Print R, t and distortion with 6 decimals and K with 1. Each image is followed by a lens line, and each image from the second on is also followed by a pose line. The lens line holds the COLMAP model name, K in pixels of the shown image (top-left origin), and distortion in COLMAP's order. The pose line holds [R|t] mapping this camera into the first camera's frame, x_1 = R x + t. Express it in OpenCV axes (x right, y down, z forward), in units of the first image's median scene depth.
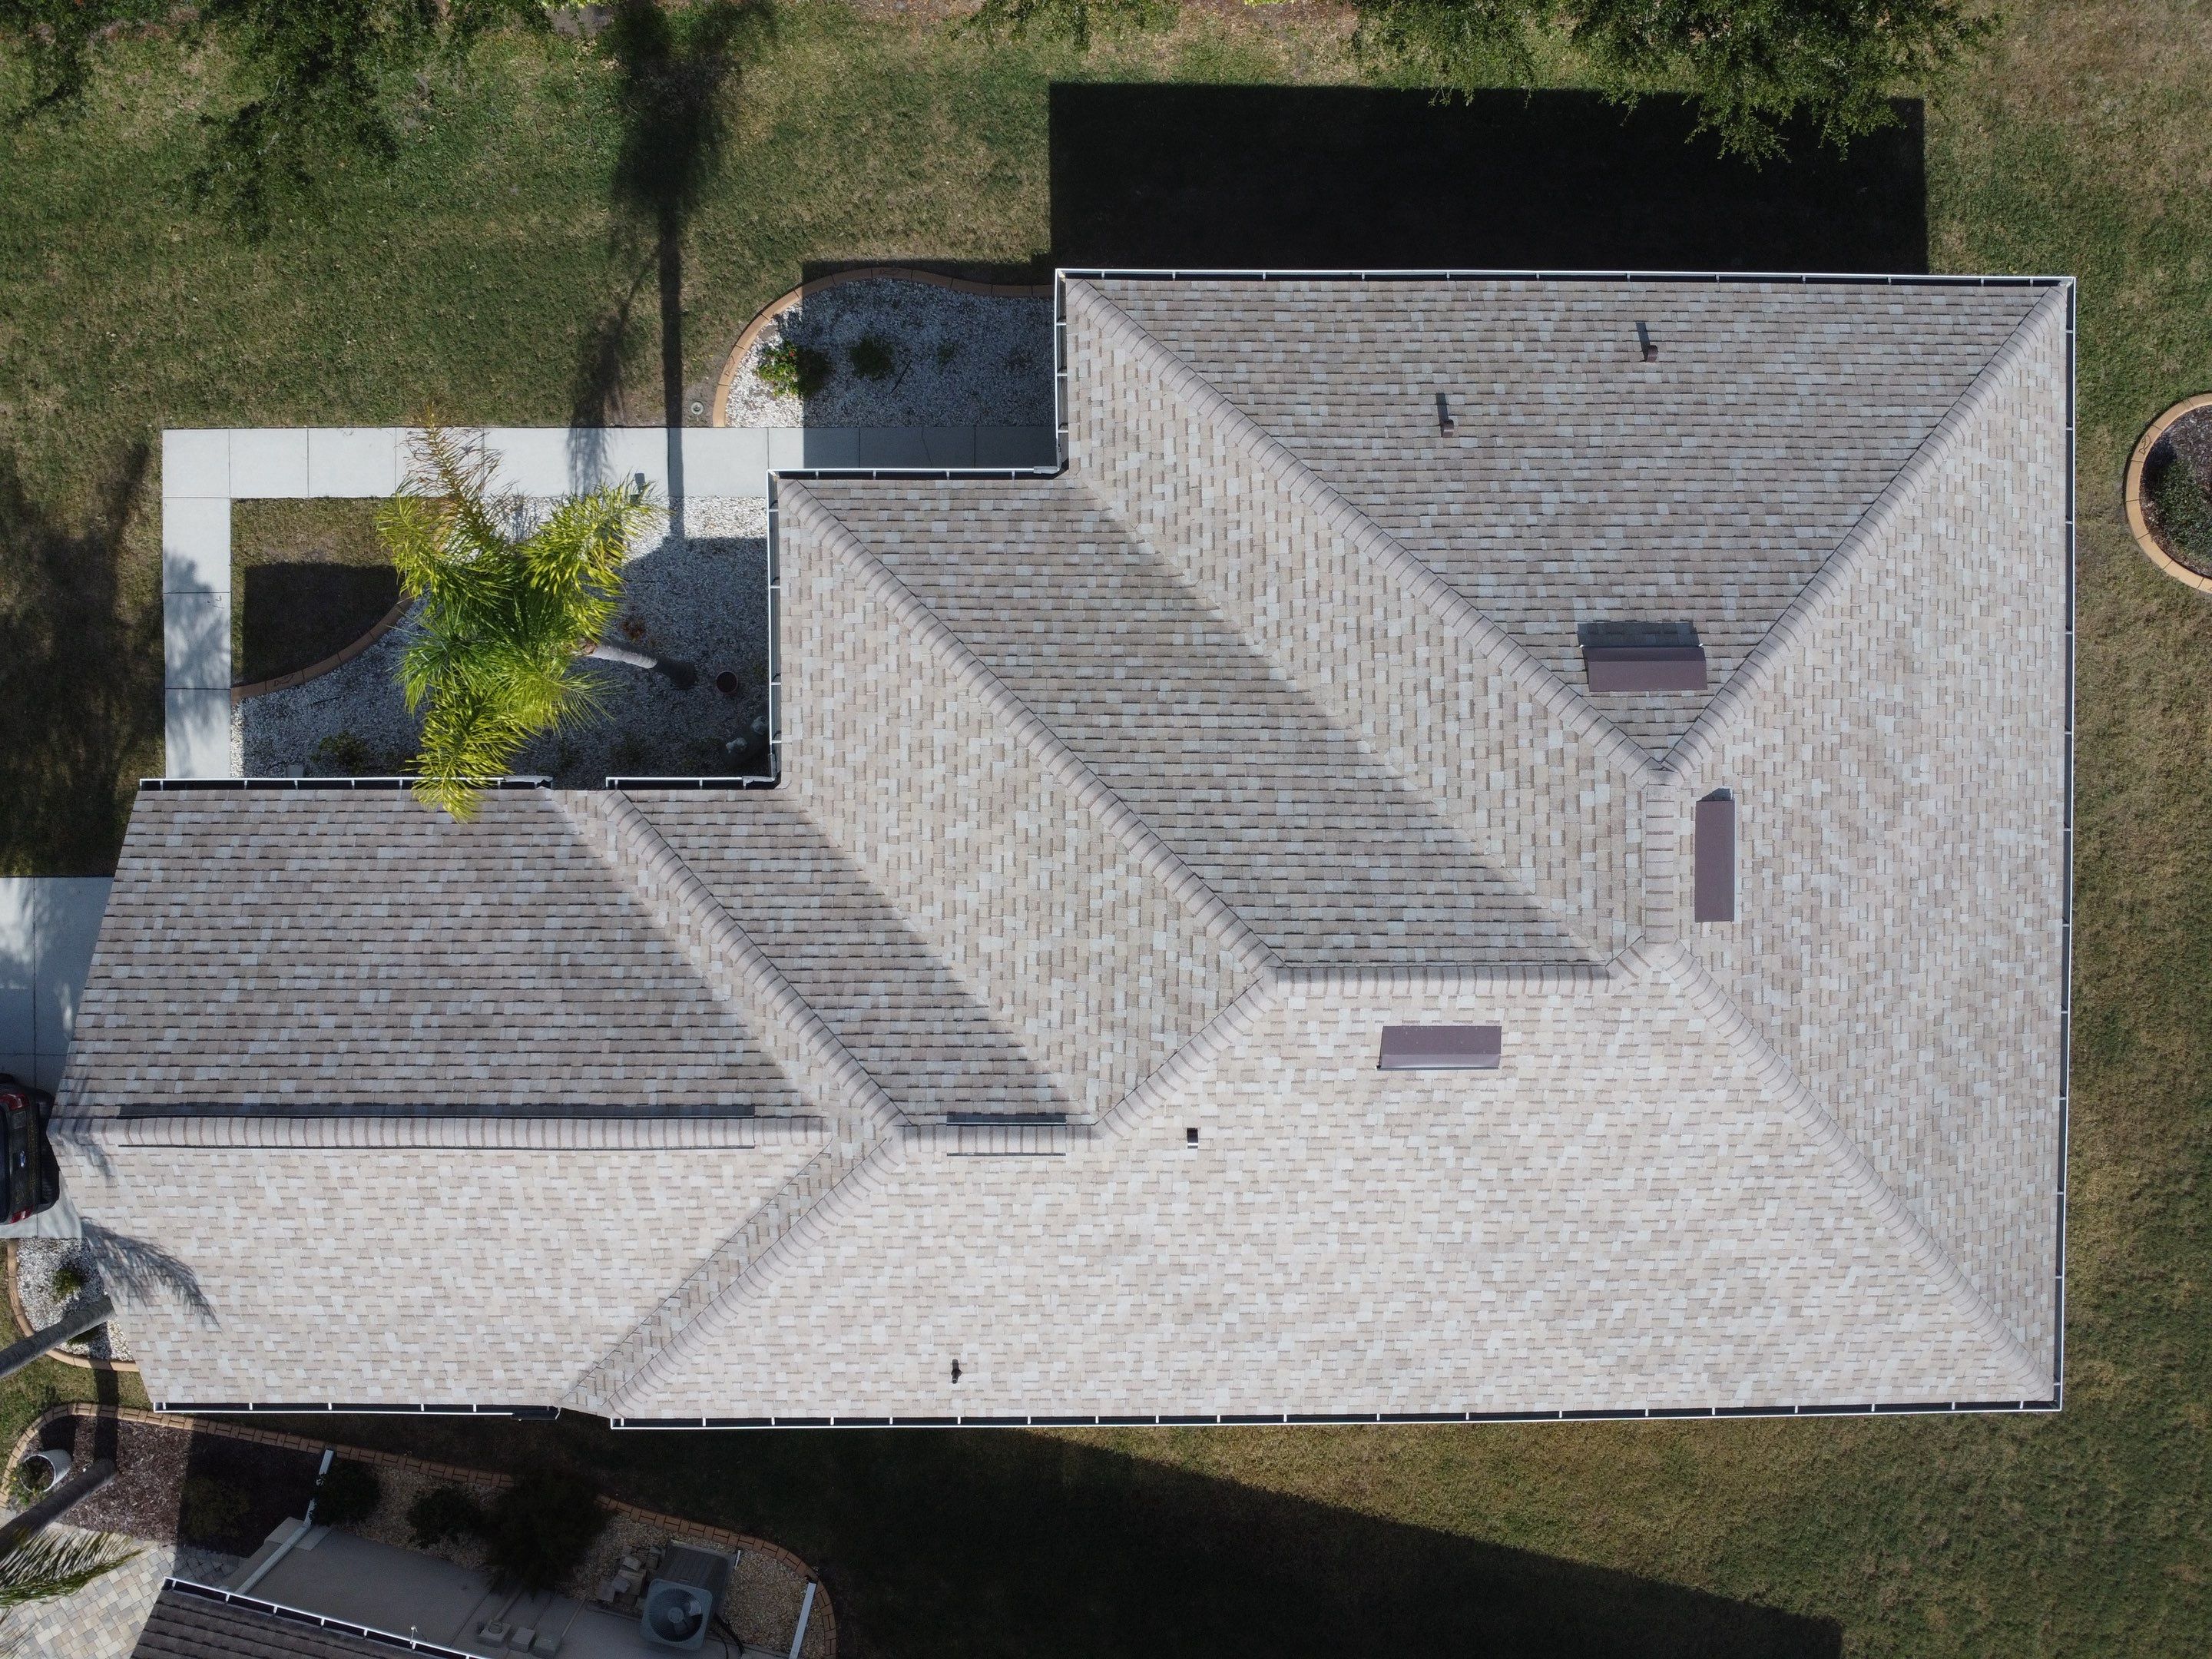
lens RADIAL K [[1605.2, 0, 1093.9], [0, 1605.2, 819.0], [0, 0, 1]] dist [-0.024847, -0.012928]
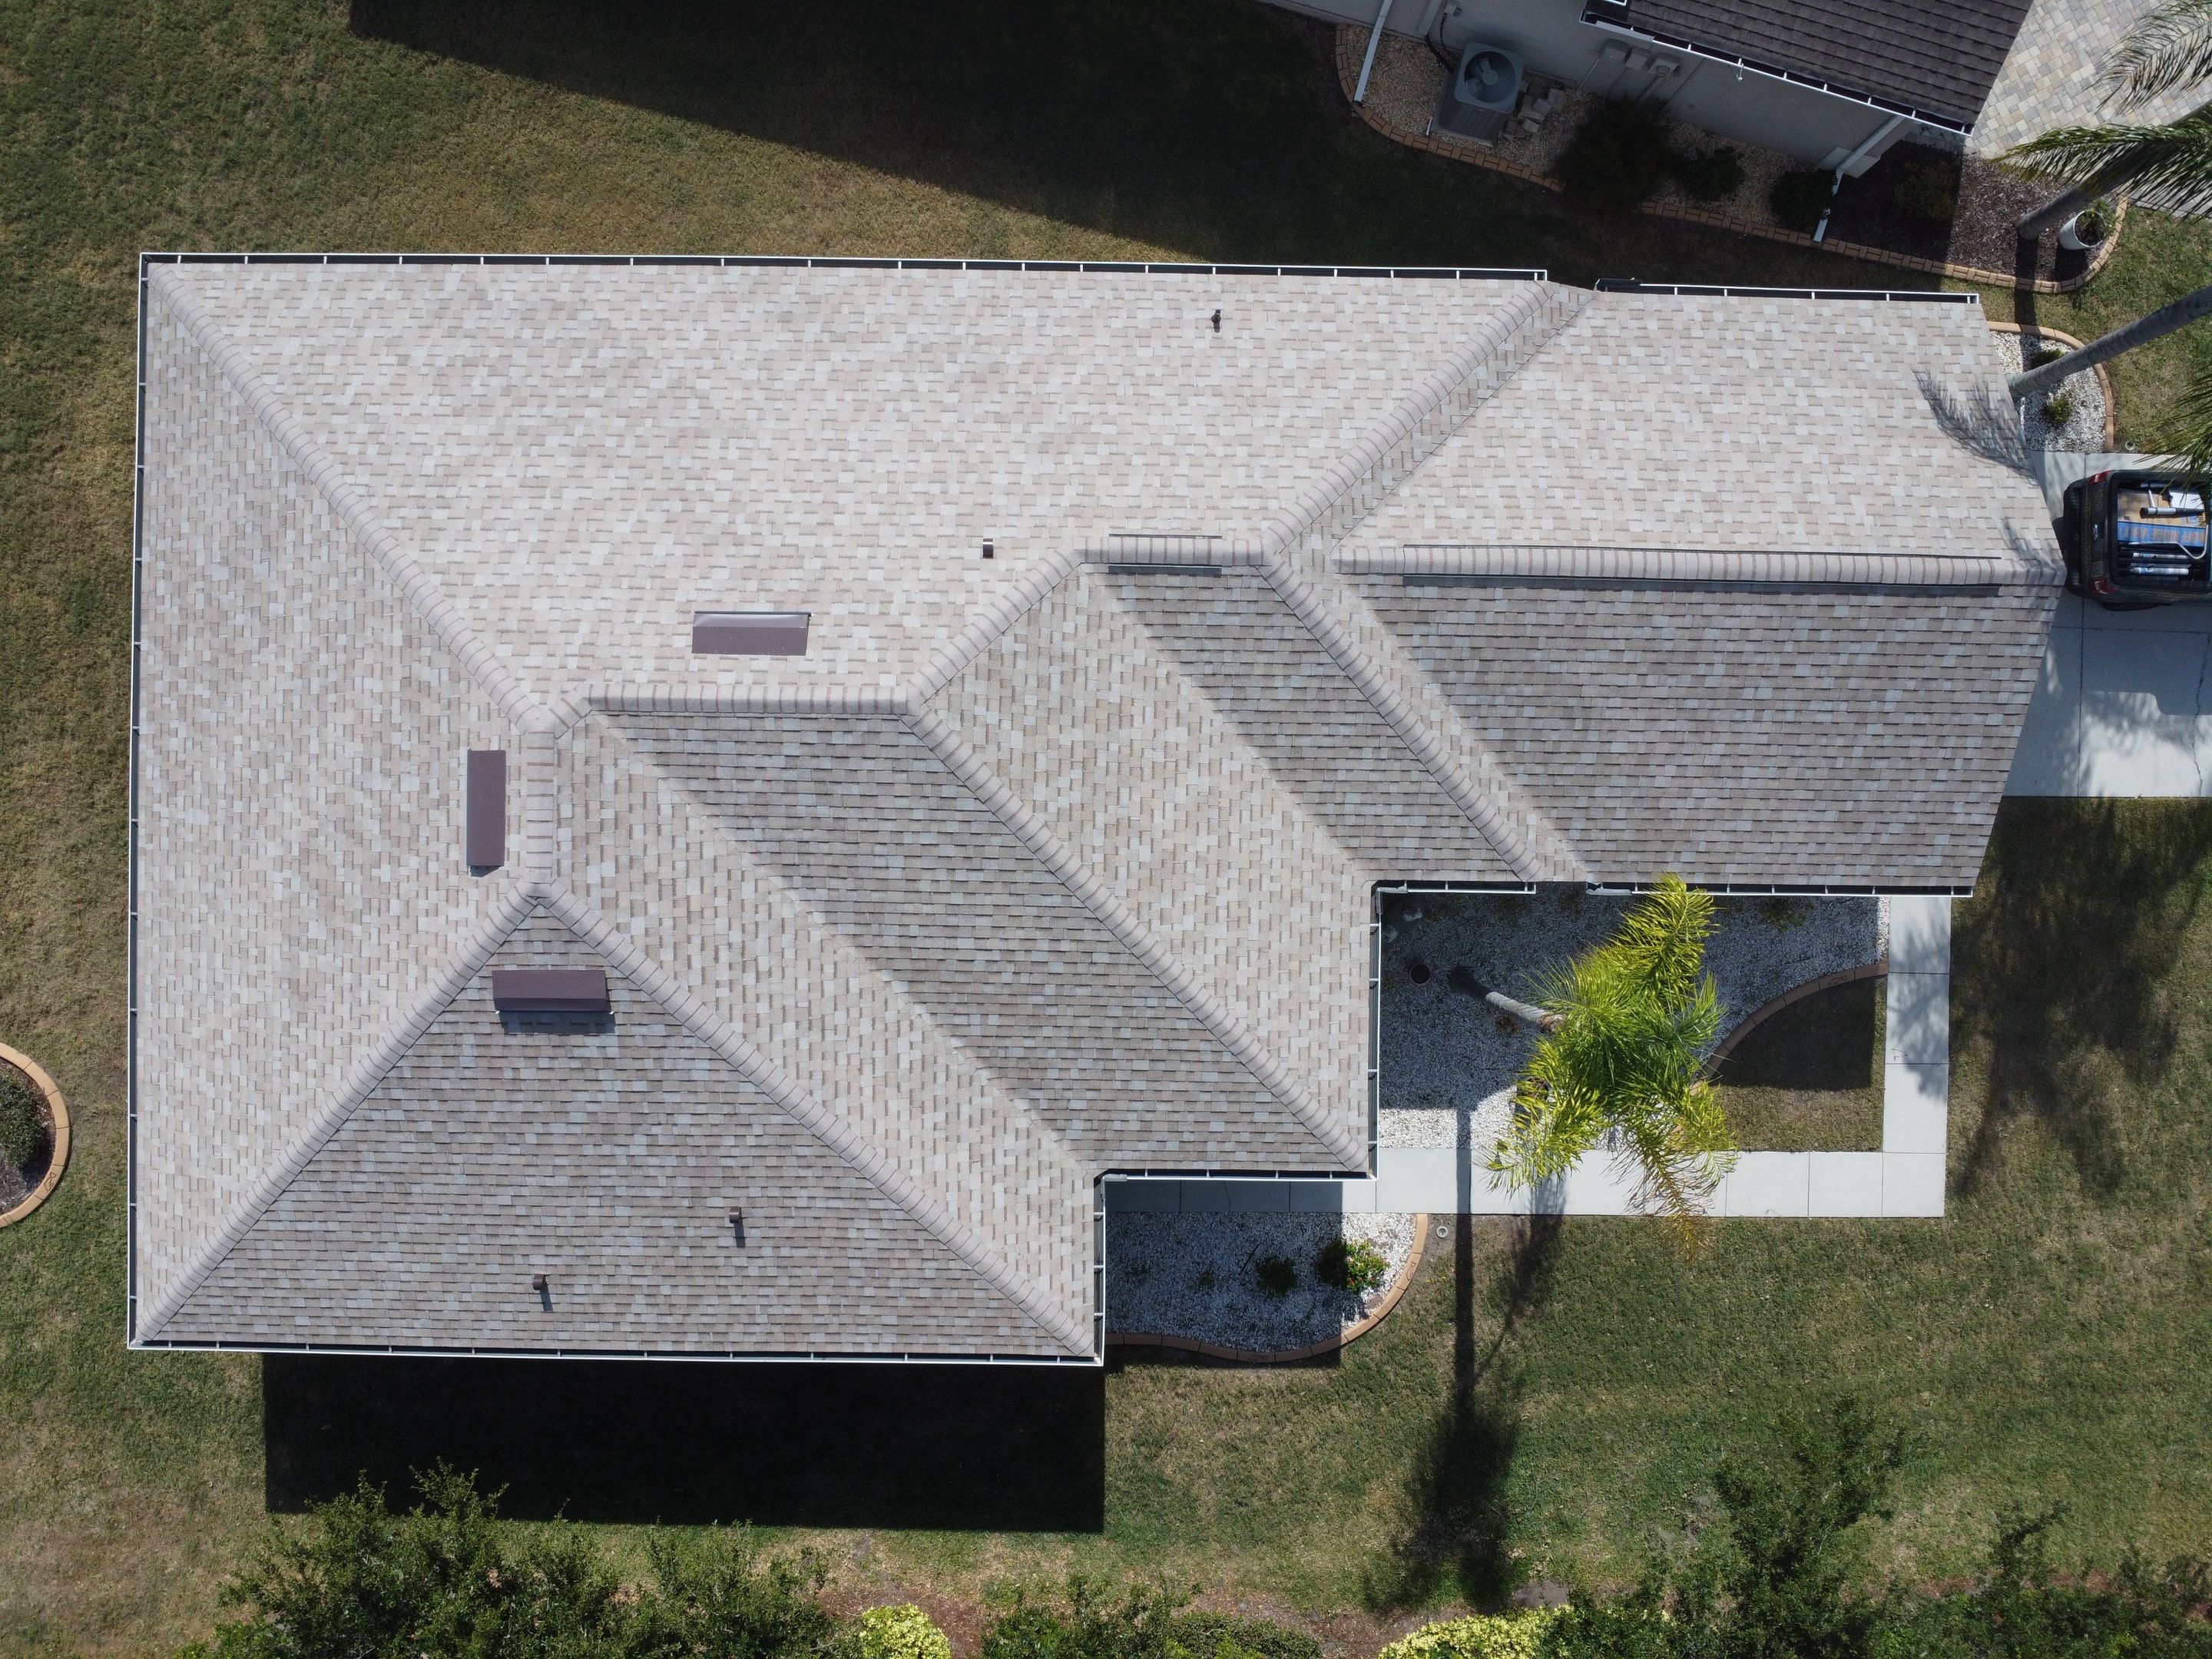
lens RADIAL K [[1605.2, 0, 1094.8], [0, 1605.2, 818.4], [0, 0, 1]] dist [-0.024847, -0.012928]
pose [[-0.999591, -0.016132, -0.023601, 0.012445], [0.016797, -0.999459, -0.028270, 0.049209], [-0.023132, -0.028654, 0.999322, -0.050319]]
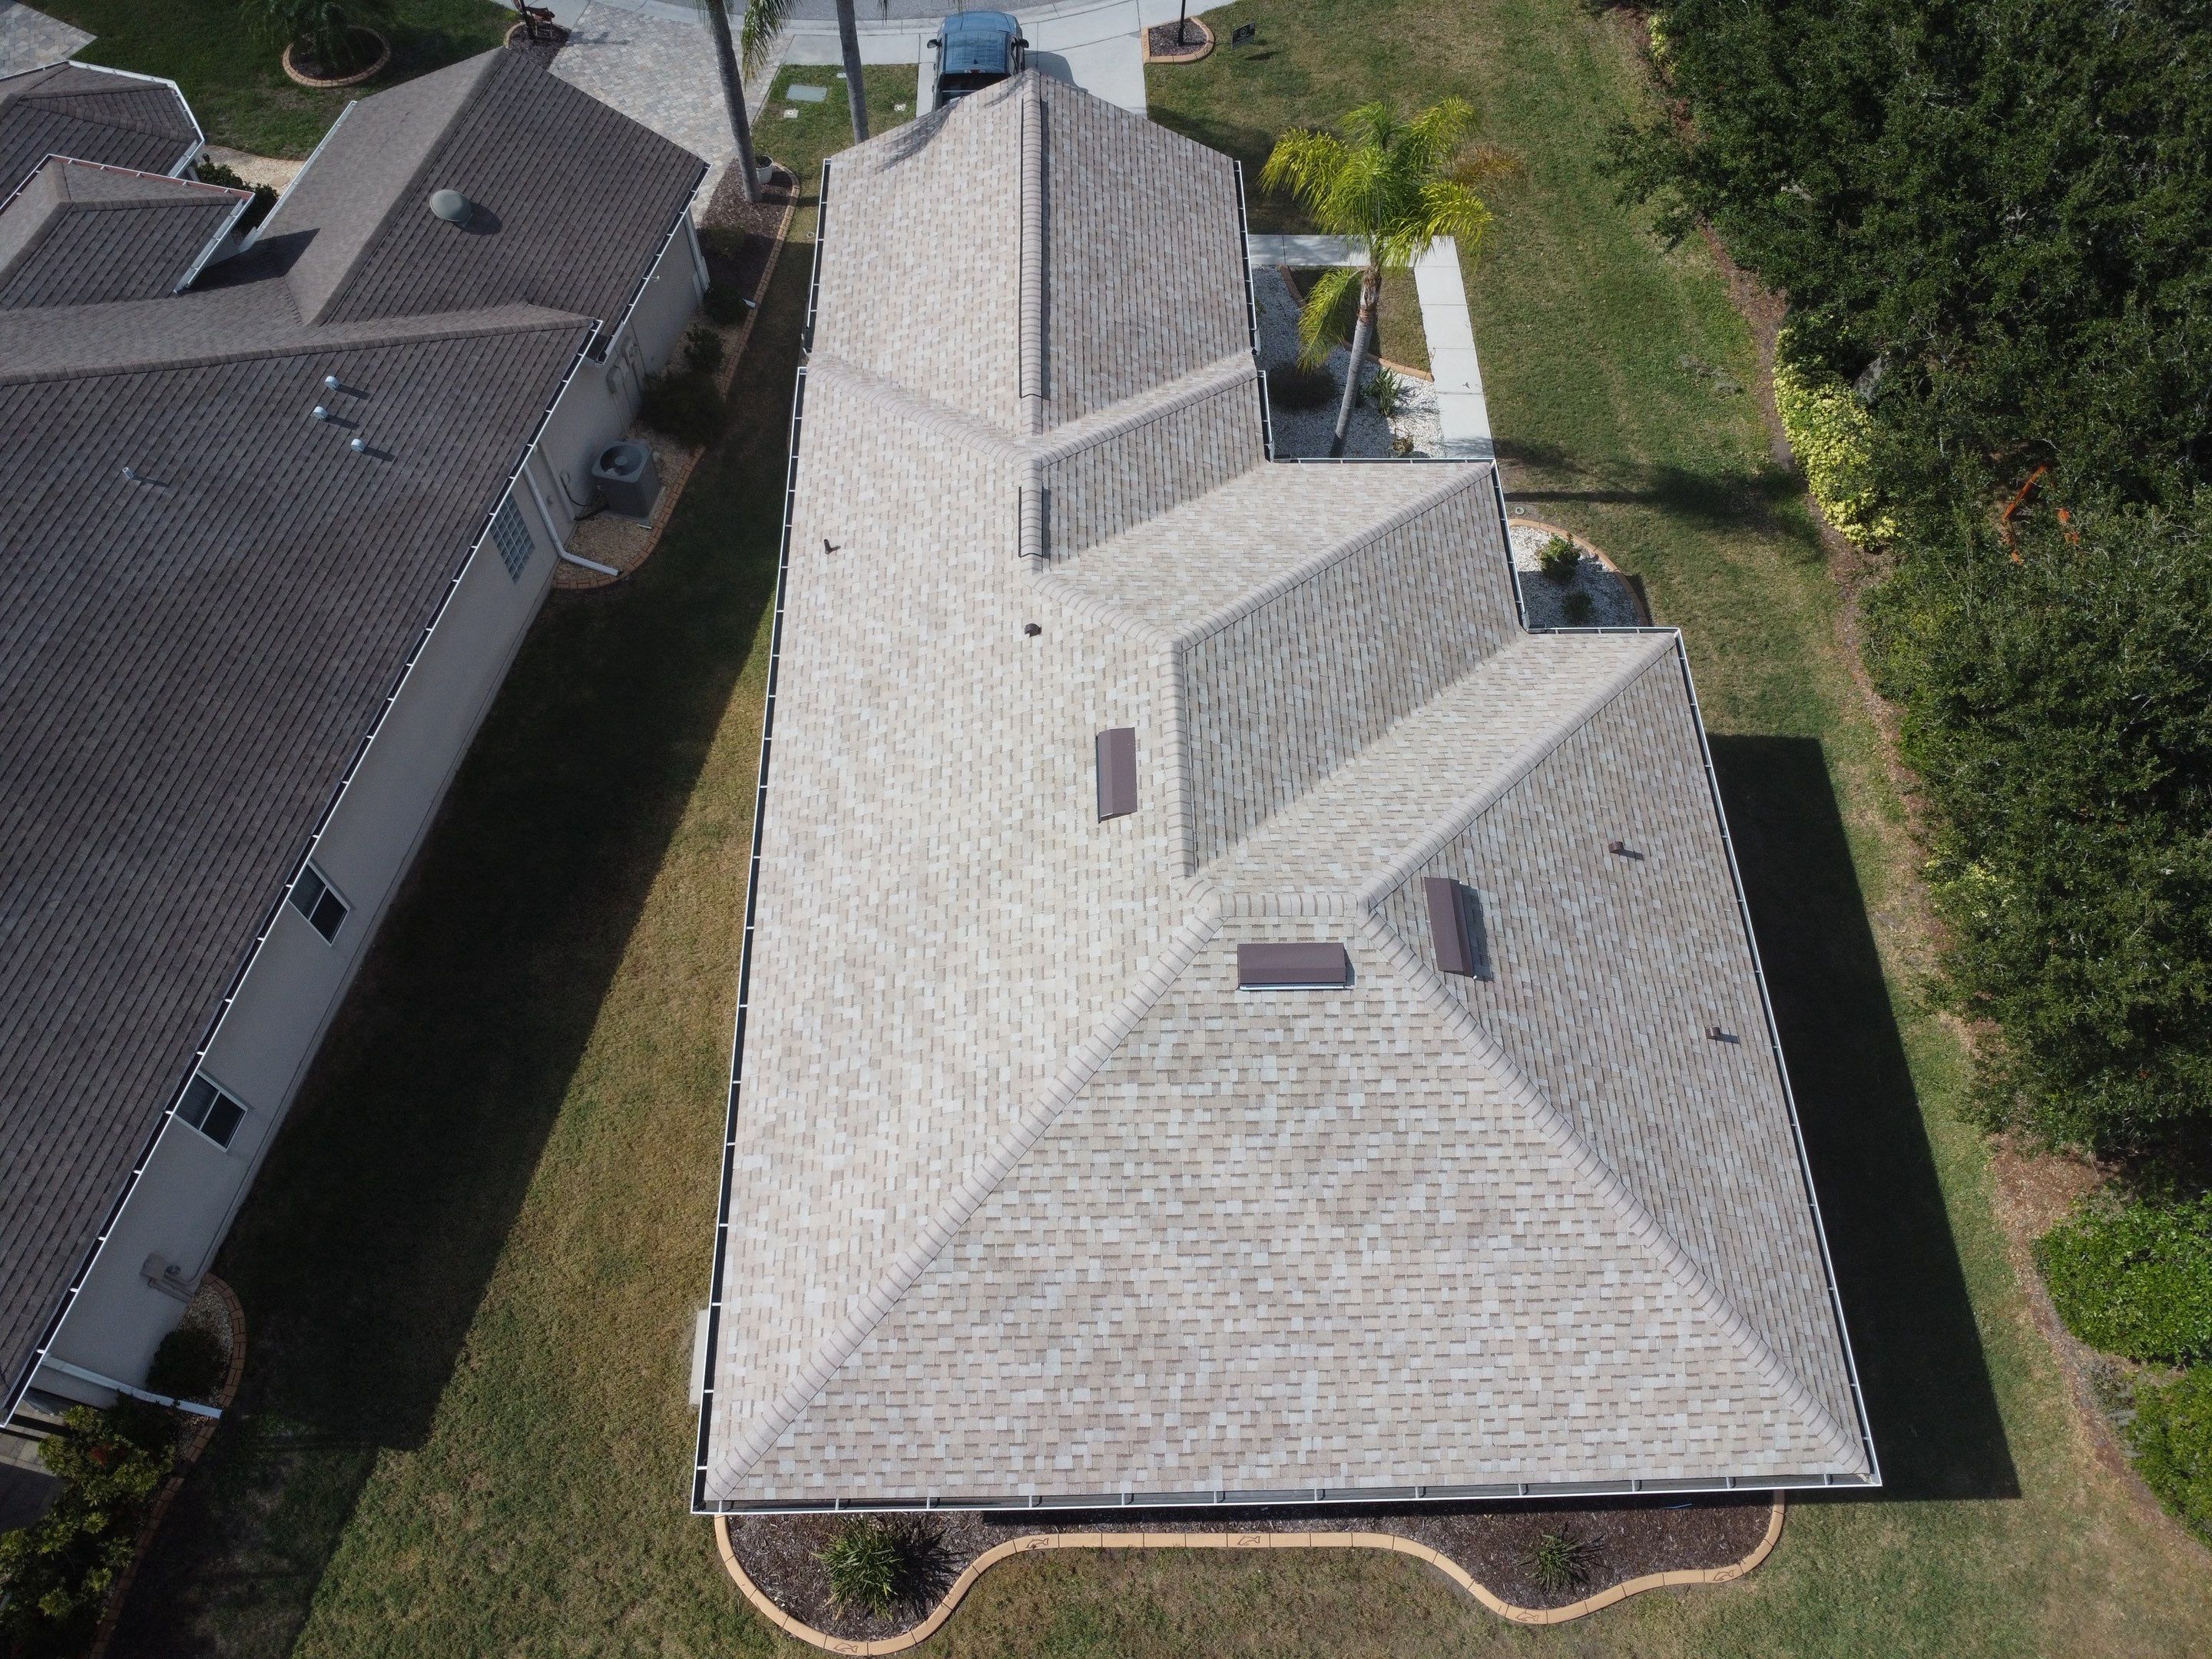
lens RADIAL K [[1605.2, 0, 1095.1], [0, 1605.2, 818.5], [0, 0, 1]] dist [-0.024847, -0.012928]
pose [[0.017863, 0.865898, -0.499901, 0.756965], [-0.998654, -0.008899, -0.051099, 0.196294], [-0.048695, 0.500141, 0.864574, -0.021916]]
